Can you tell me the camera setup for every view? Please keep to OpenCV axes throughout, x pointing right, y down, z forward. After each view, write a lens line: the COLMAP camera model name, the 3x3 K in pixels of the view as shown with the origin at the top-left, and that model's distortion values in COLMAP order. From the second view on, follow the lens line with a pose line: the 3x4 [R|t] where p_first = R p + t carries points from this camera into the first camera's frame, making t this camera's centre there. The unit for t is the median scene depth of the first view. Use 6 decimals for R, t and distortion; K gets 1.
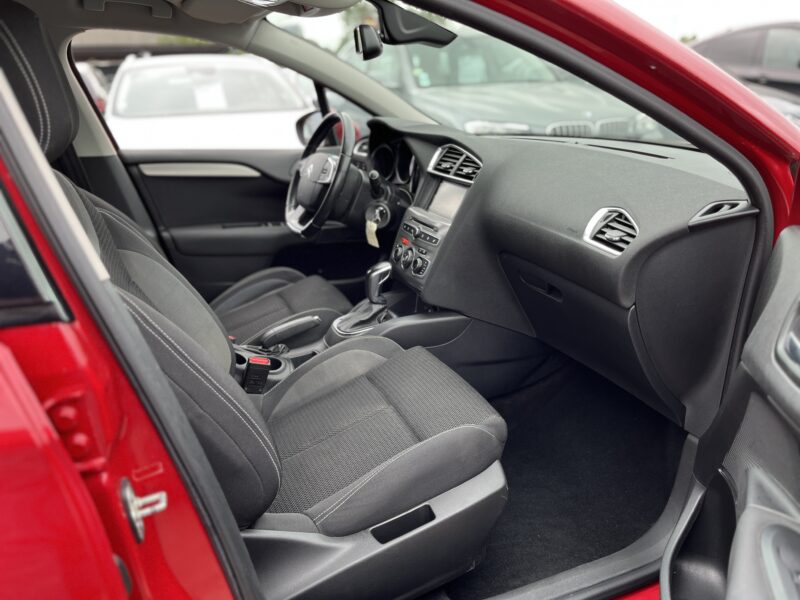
lens RADIAL K [[610.0, 0, 398.0], [0, 610.0, 304.9], [0, 0, 1]] dist [0.047291, -0.065544]
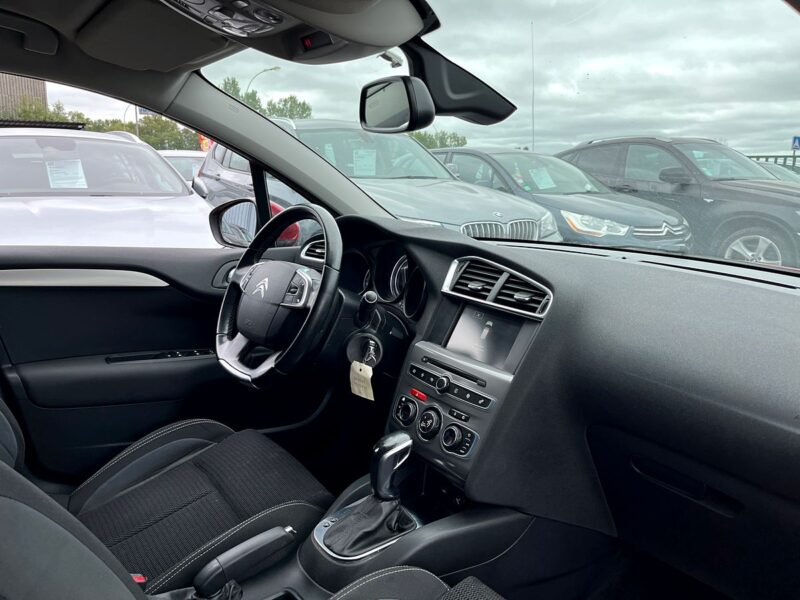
lens RADIAL K [[610.0, 0, 401.3], [0, 610.0, 298.6], [0, 0, 1]] dist [0.047291, -0.065544]
pose [[0.972843, 0.009992, 0.231251, -0.161752], [0.025156, 0.988586, -0.148544, -0.108158], [-0.230096, 0.150328, 0.961487, 0.336830]]
